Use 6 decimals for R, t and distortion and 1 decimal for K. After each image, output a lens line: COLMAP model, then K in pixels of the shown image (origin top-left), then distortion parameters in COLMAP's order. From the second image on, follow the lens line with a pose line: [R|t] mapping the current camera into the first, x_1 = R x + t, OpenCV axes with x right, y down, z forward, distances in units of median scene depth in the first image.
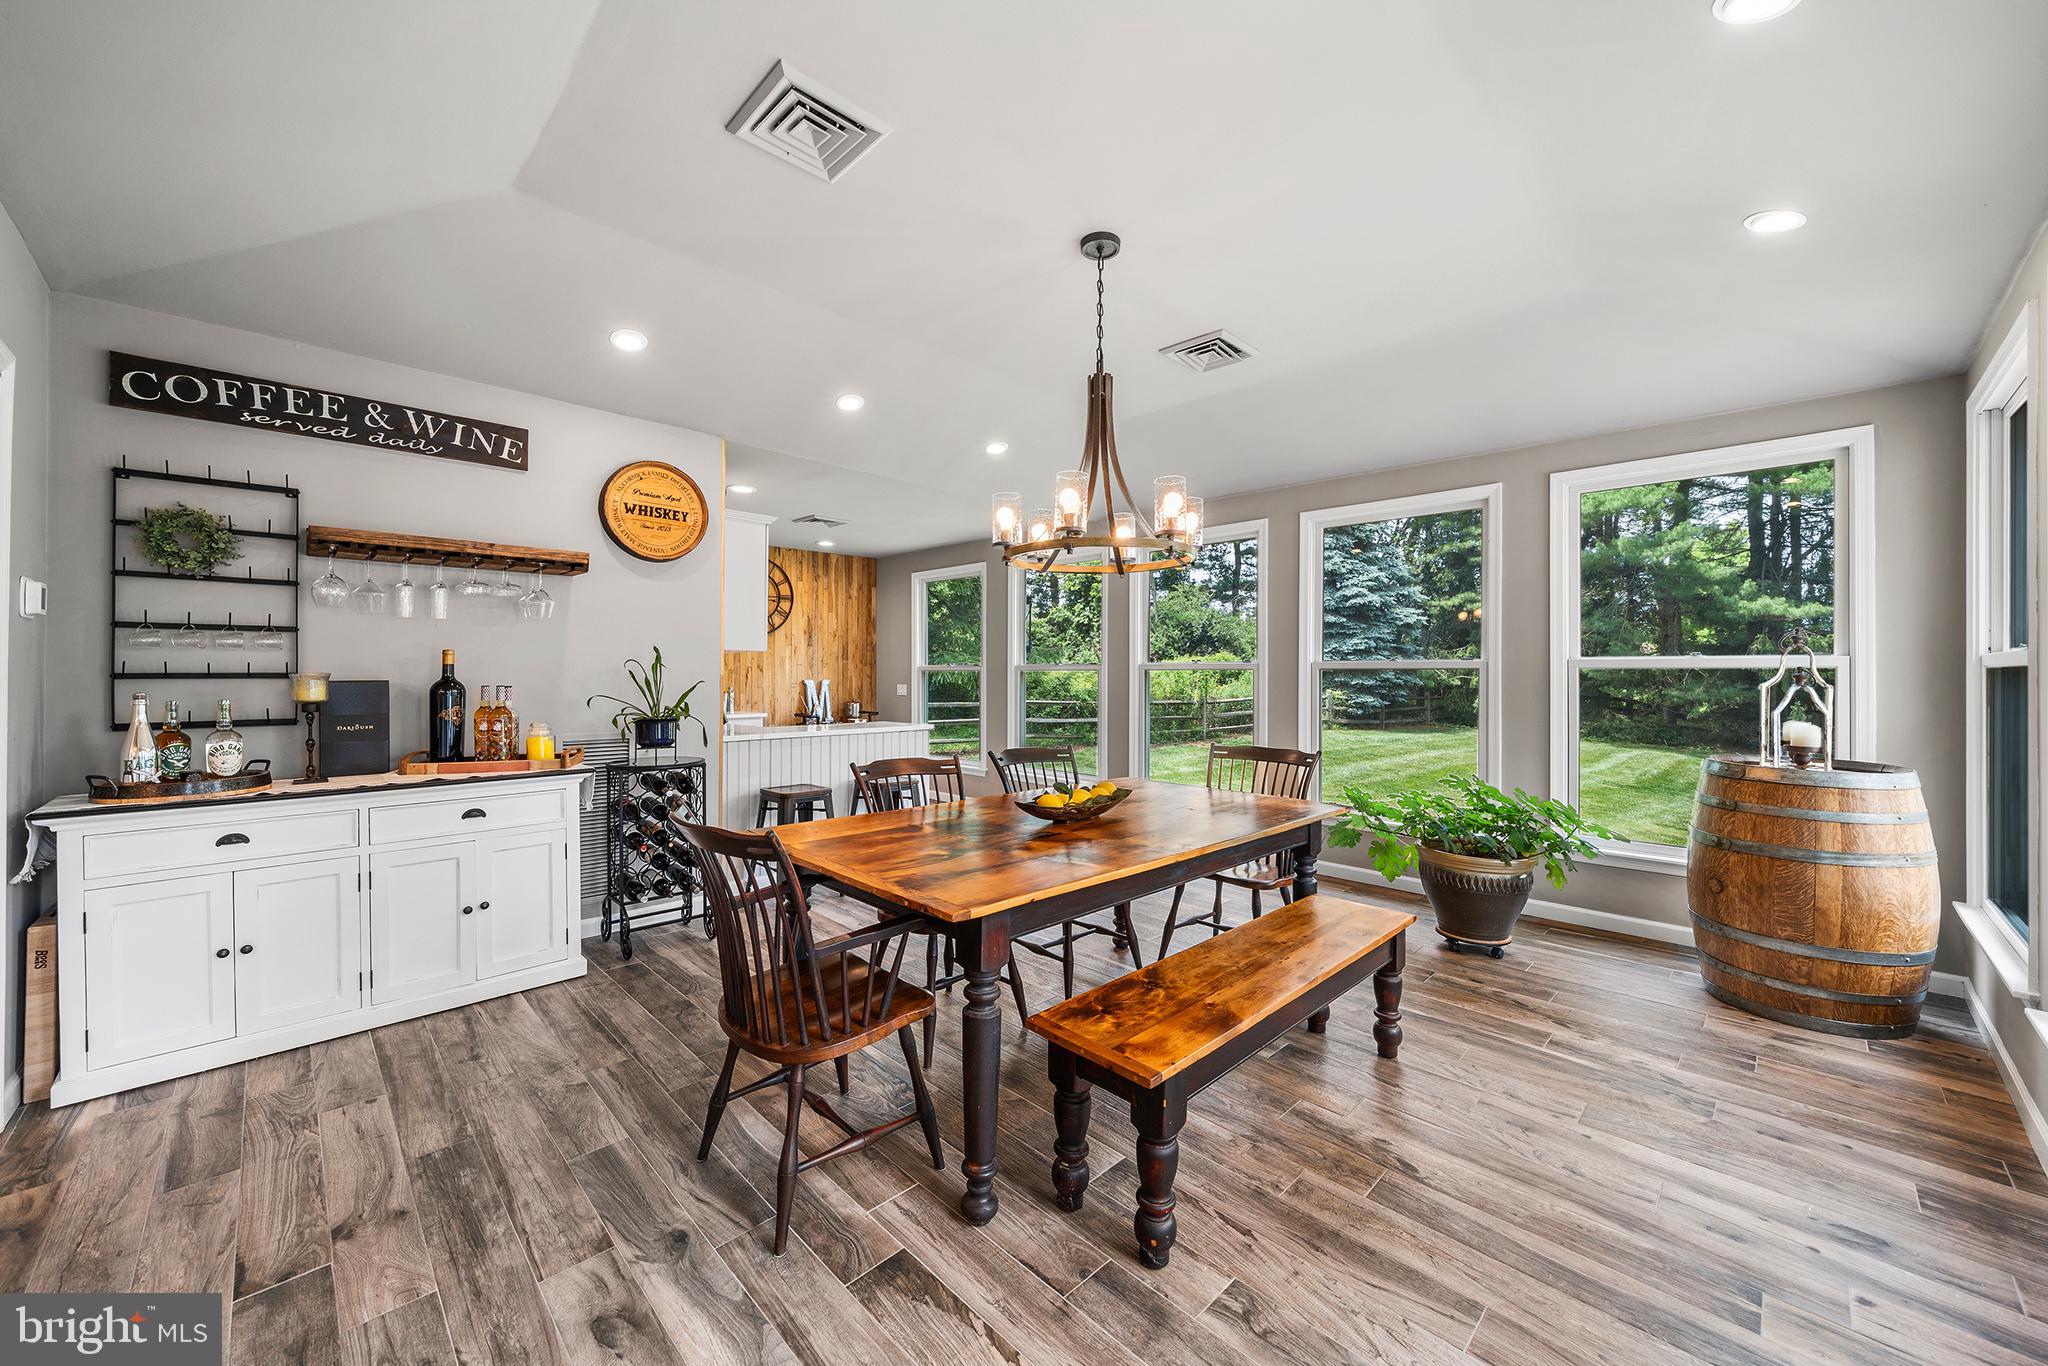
lens RADIAL K [[758.9, 0, 1024.0], [0, 758.9, 683.0], [0, 0, 1]] dist [-0.001579, -0.000099]
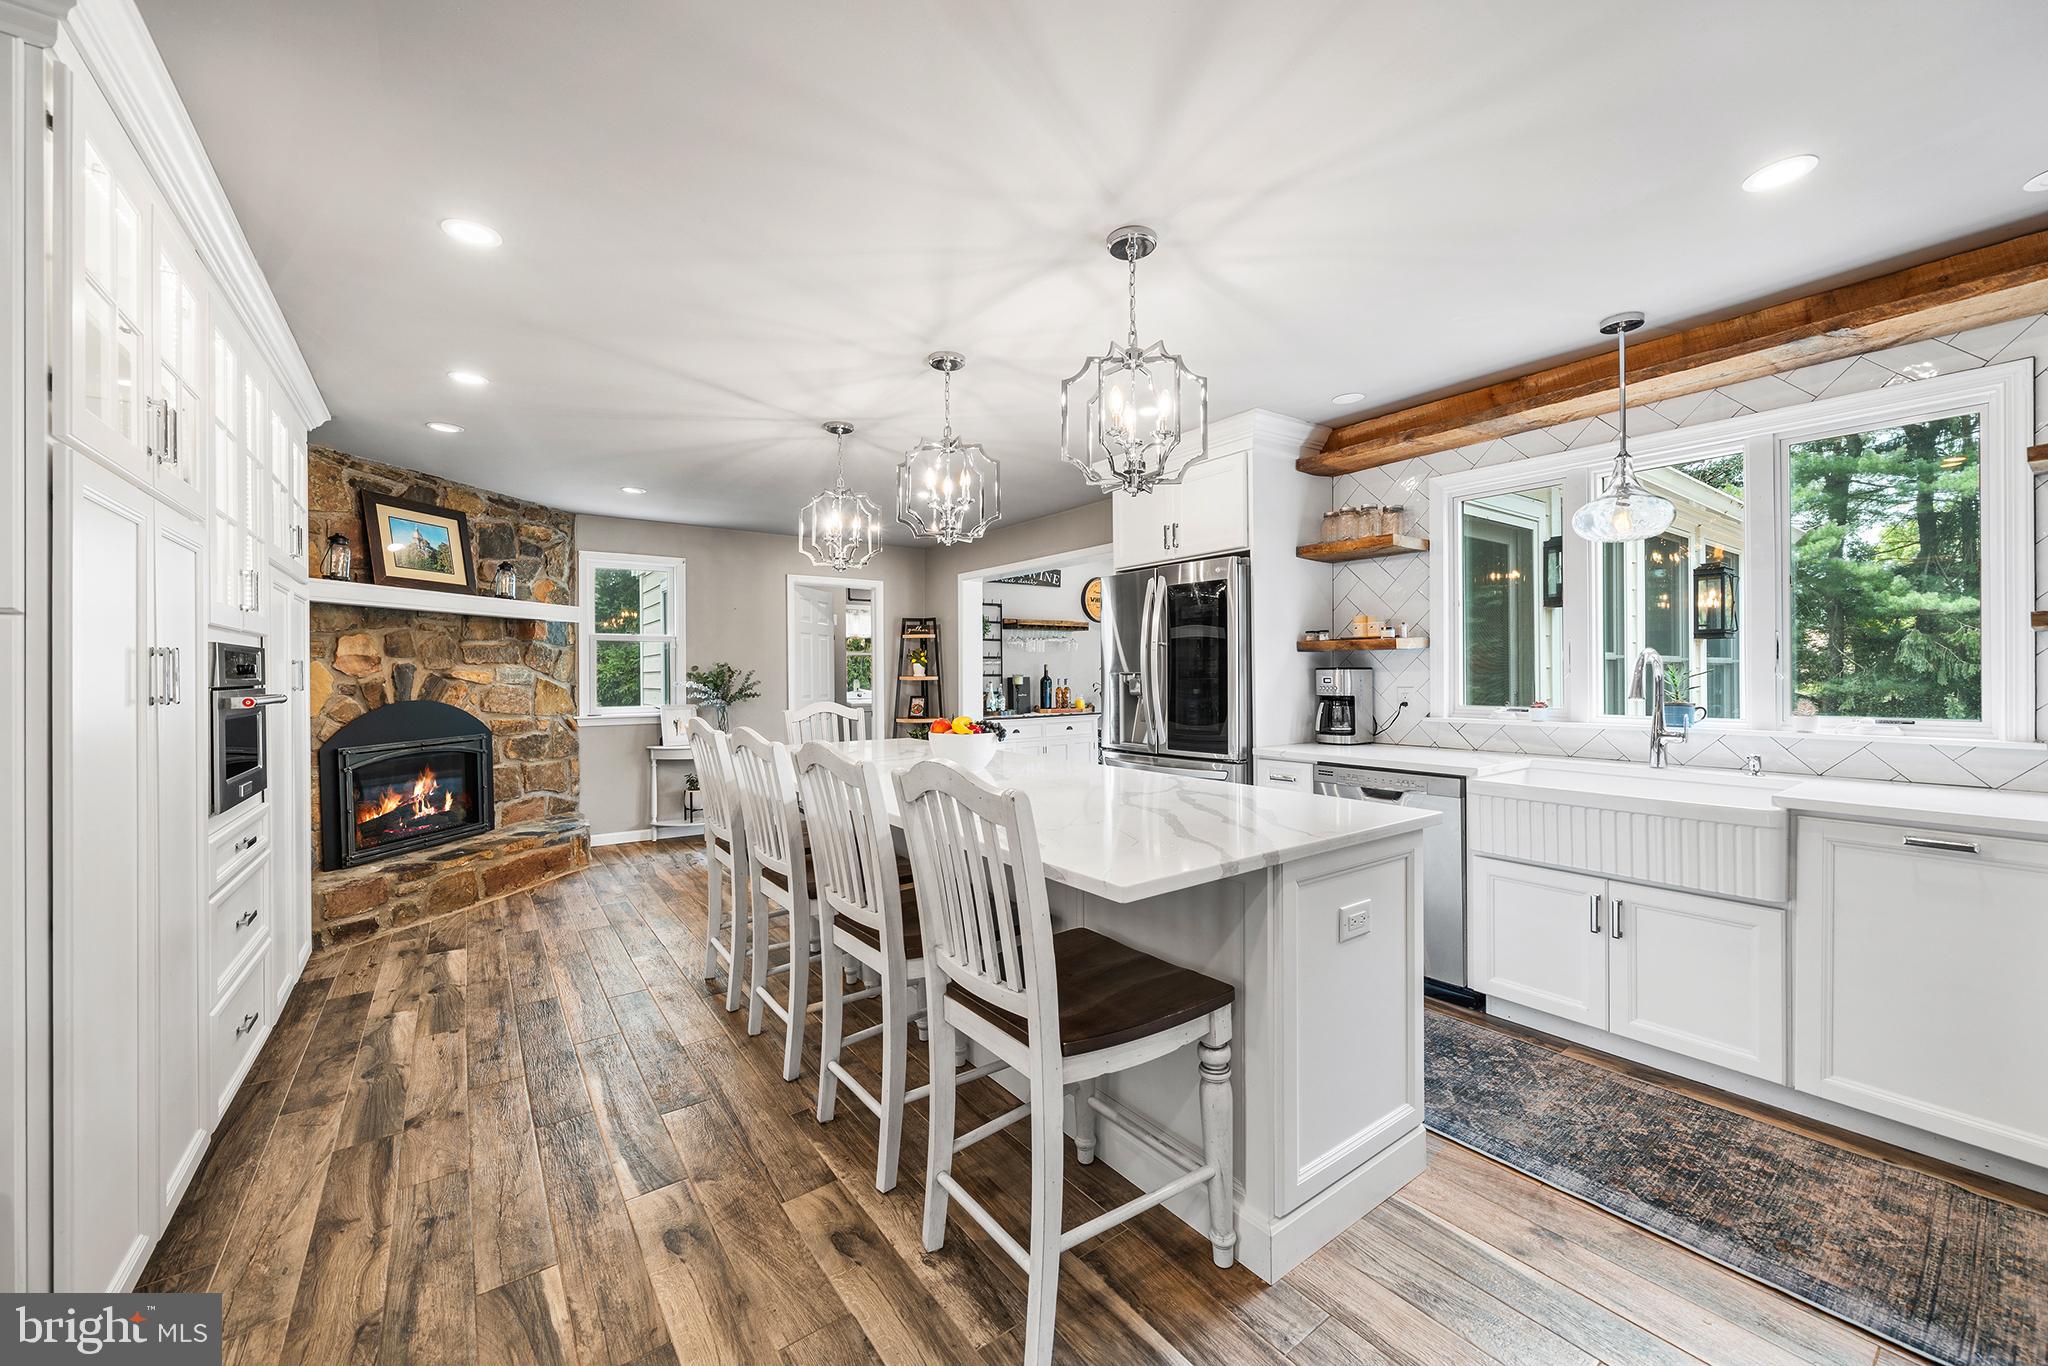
lens RADIAL K [[779.8, 0, 1023.1], [0, 779.8, 677.4], [0, 0, 1]] dist [-0.000930, -0.000064]
pose [[0.988583, -0.007692, -0.150482, -0.418165], [0.006703, 0.999952, -0.007080, 0.014985], [0.150529, 0.005991, 0.988587, -1.435774]]
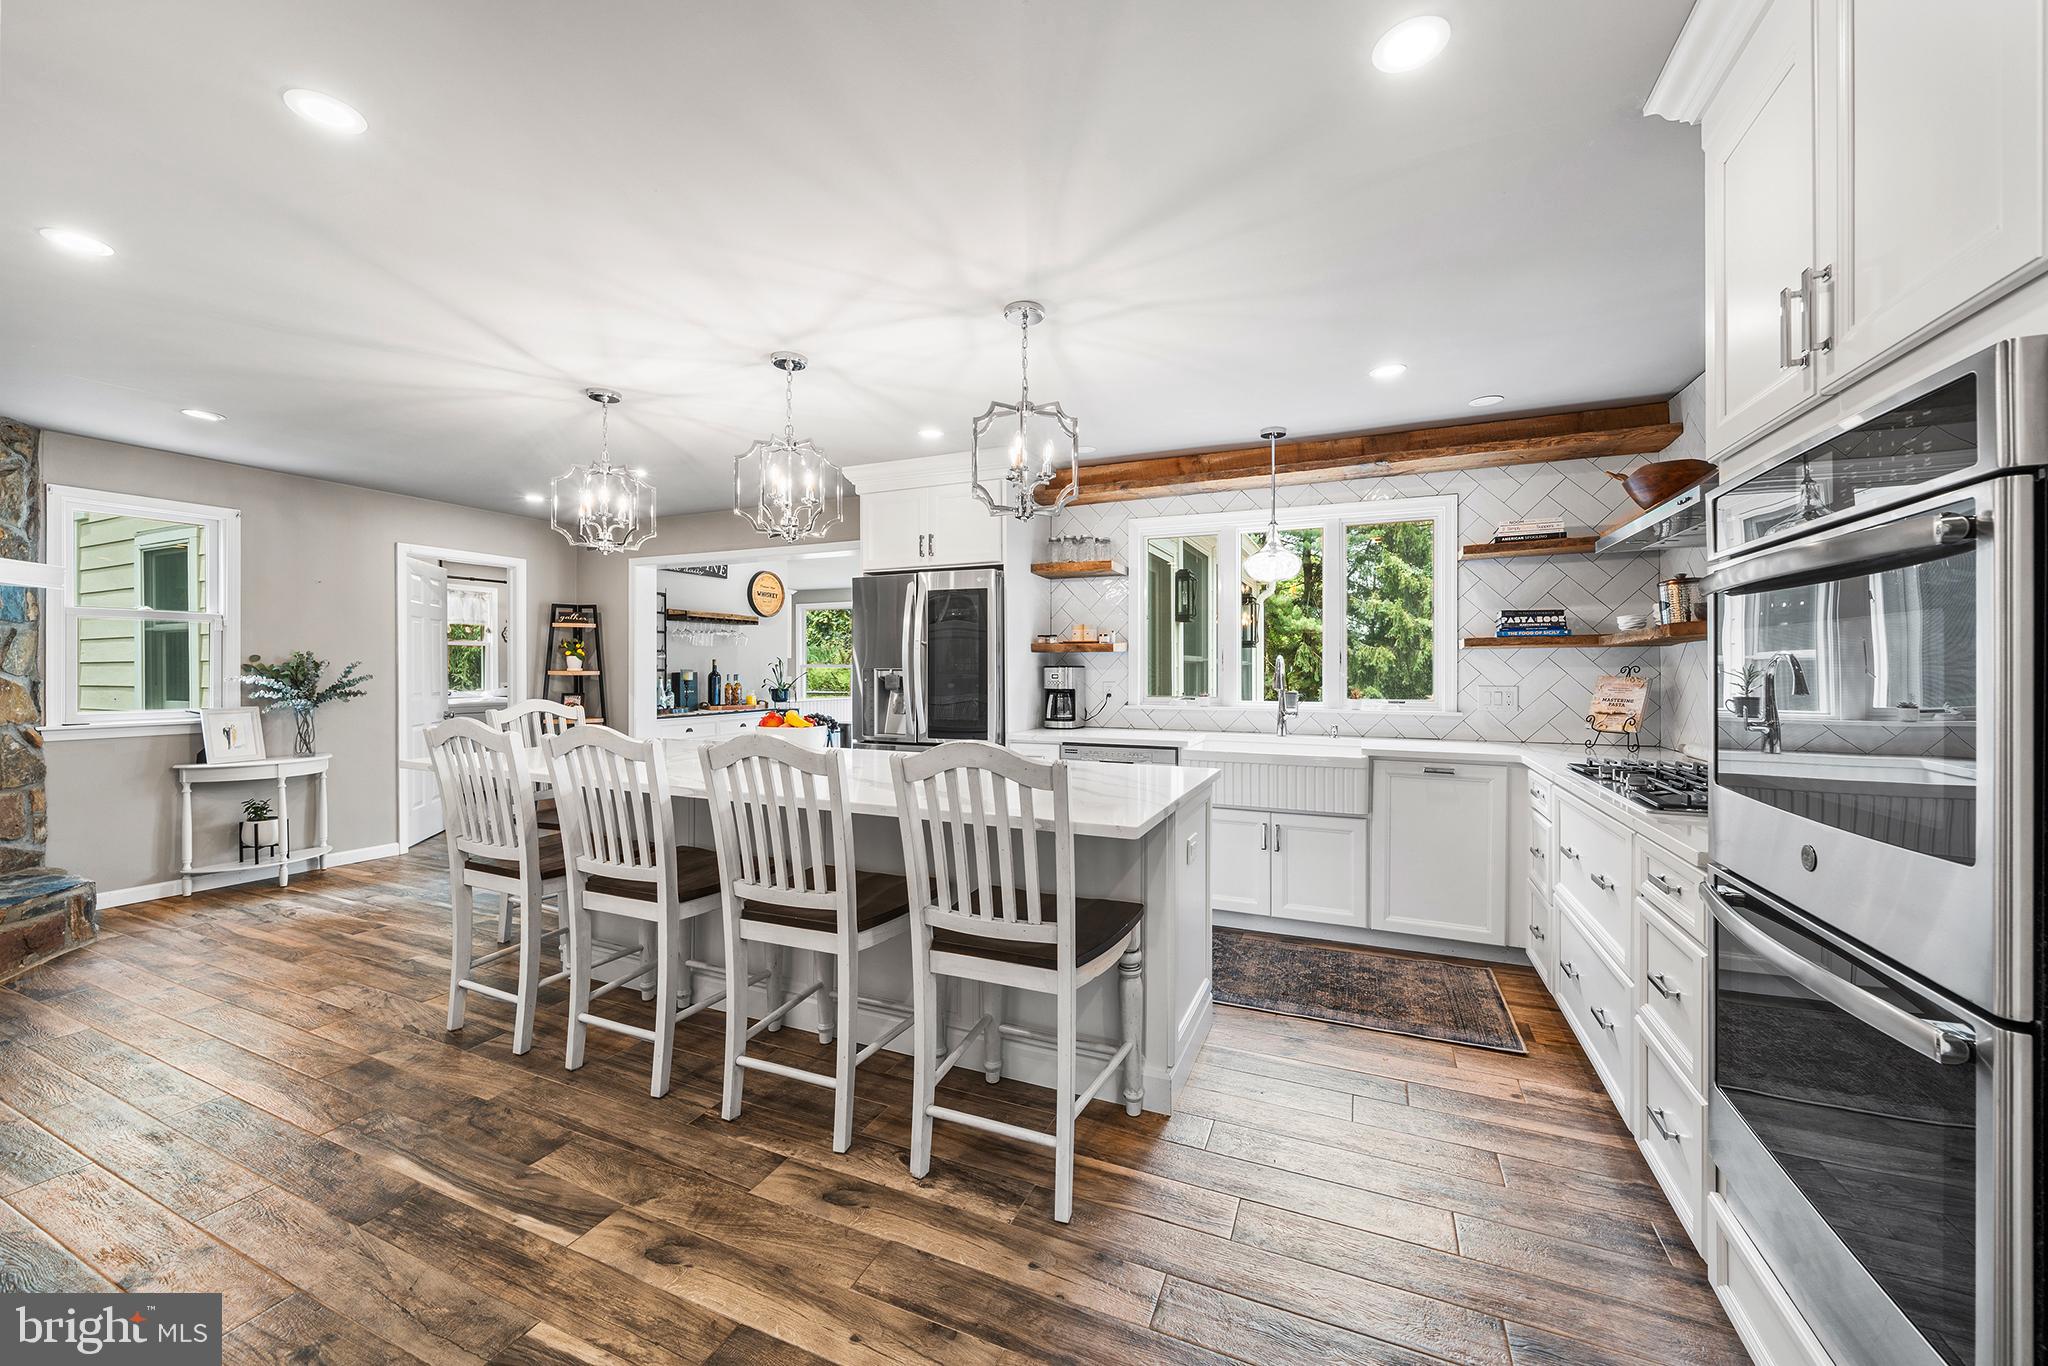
lens RADIAL K [[781.3, 0, 1019.2], [0, 781.3, 673.4], [0, 0, 1]] dist [-0.000338, -0.000035]
pose [[0.932577, -0.002894, 0.360959, -0.702353], [0.005040, 0.999975, -0.005004, 0.015690], [-0.360936, 0.006486, 0.932568, -1.508580]]
